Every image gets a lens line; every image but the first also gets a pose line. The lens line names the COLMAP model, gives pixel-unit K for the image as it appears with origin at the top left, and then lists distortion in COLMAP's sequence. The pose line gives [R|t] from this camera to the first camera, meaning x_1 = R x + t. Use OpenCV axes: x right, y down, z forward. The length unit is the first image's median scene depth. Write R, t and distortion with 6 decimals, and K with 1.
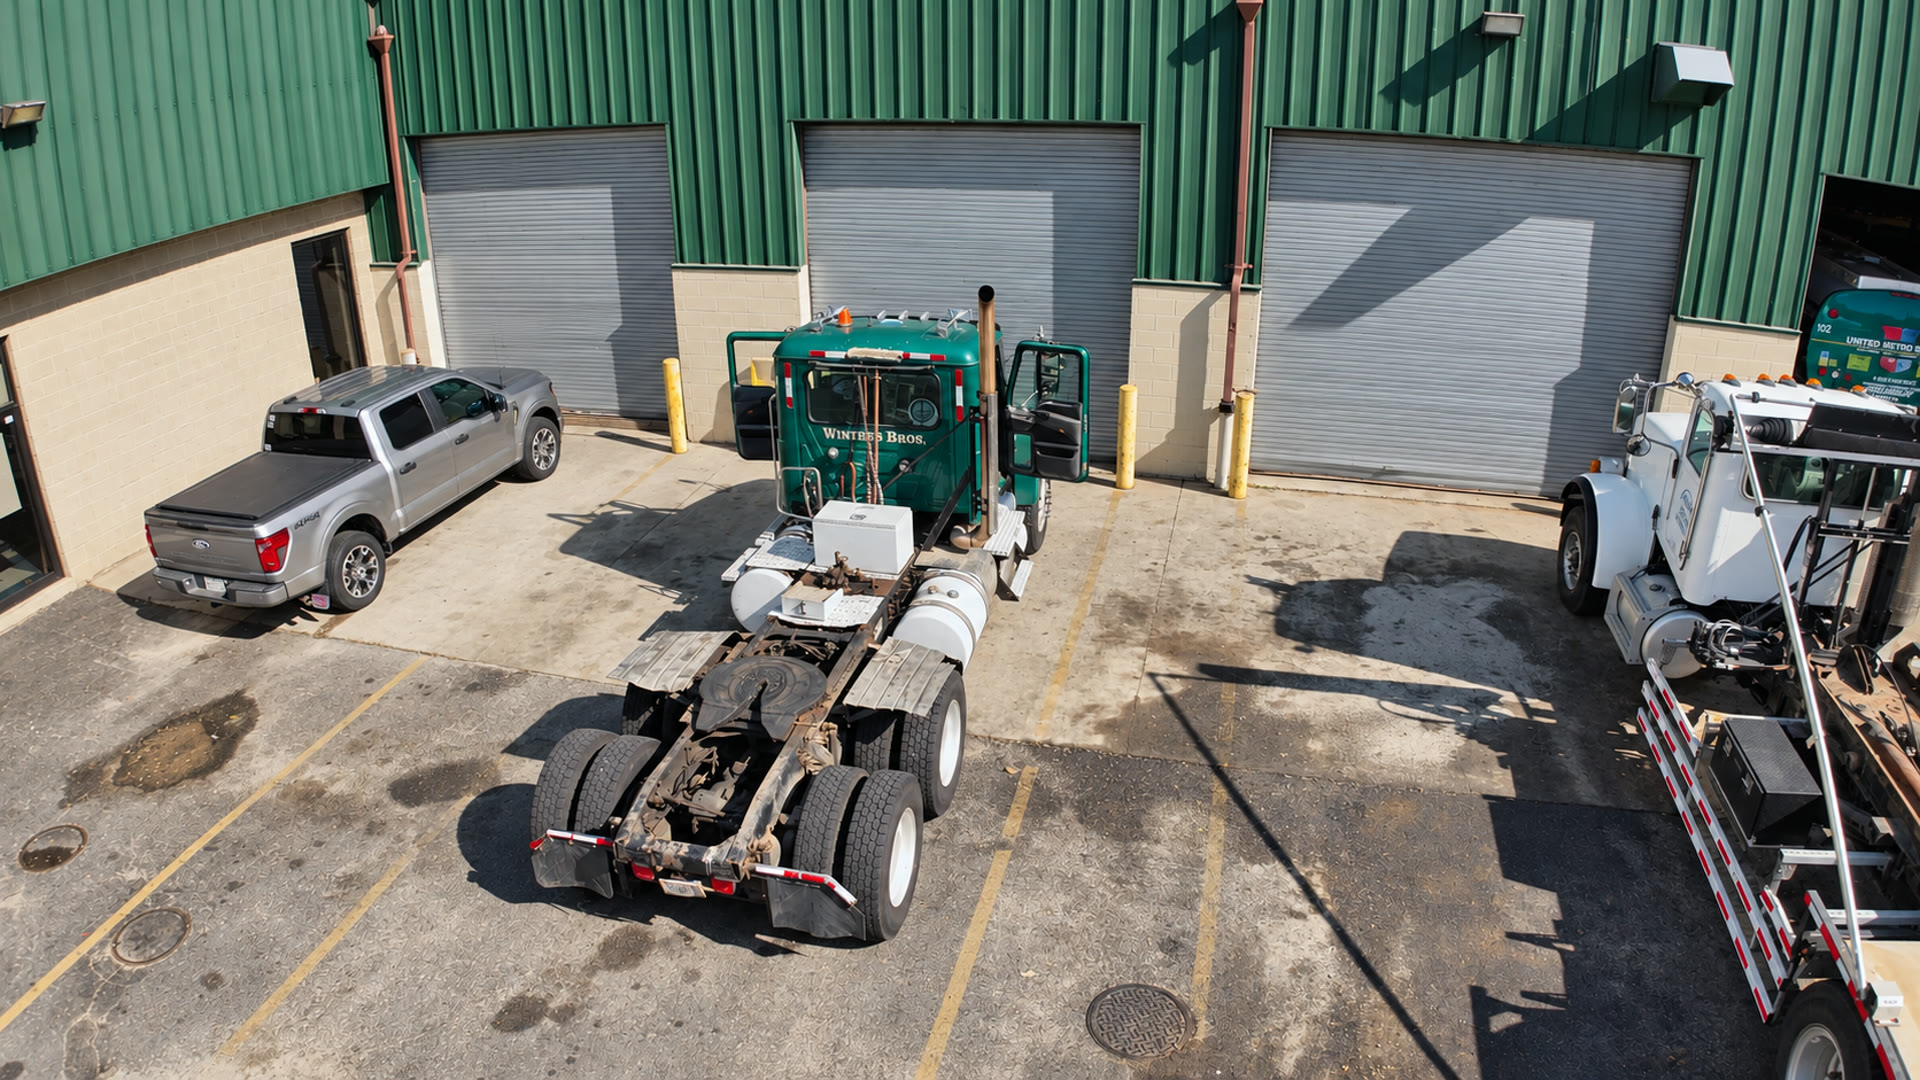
lens RADIAL K [[1191.2, 0, 960.0], [0, 1191.2, 540.0], [0, 0, 1]] dist [-0.185141, 0.019121]
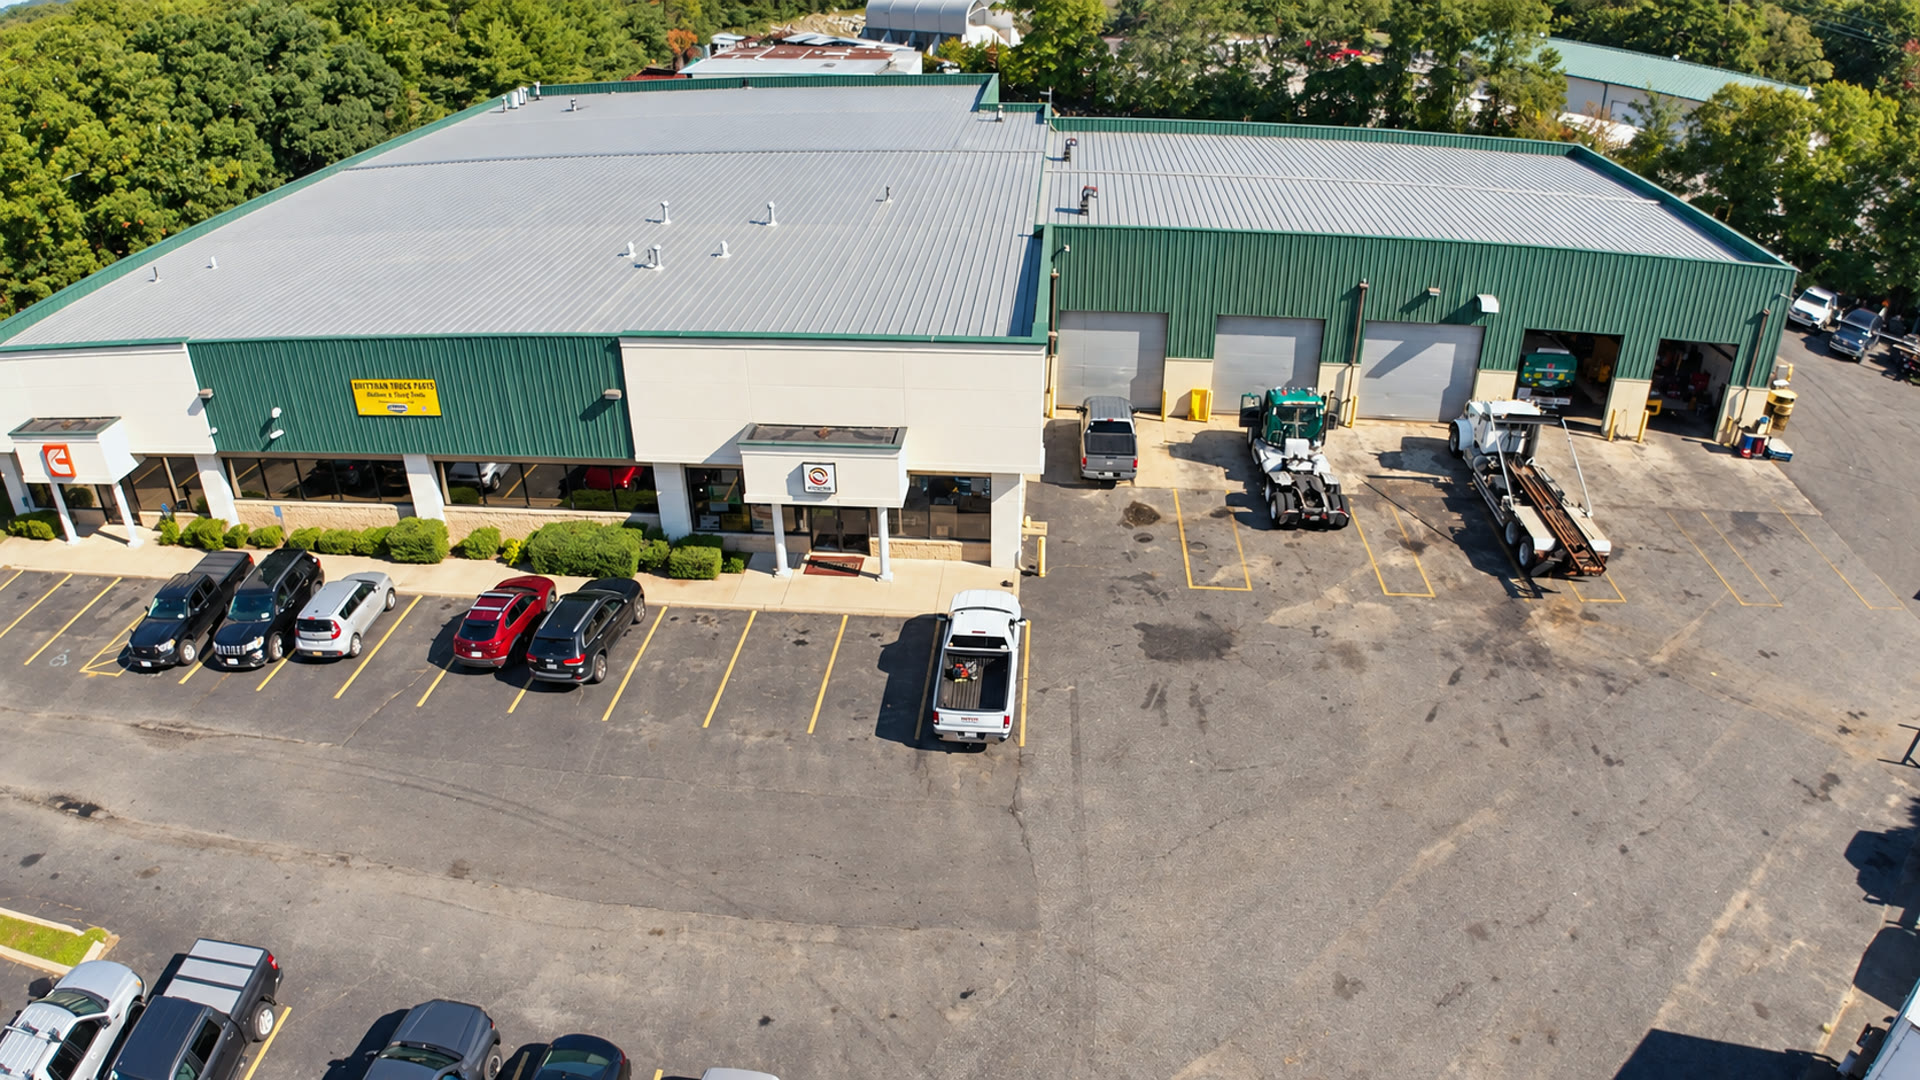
lens RADIAL K [[1191.2, 0, 960.0], [0, 1191.2, 540.0], [0, 0, 1]] dist [-0.185141, 0.019121]
pose [[0.986799, -0.080724, 0.140396, -1.596140], [0.065068, 0.991491, 0.112746, -0.194327], [-0.148302, -0.102122, 0.983655, -2.488980]]
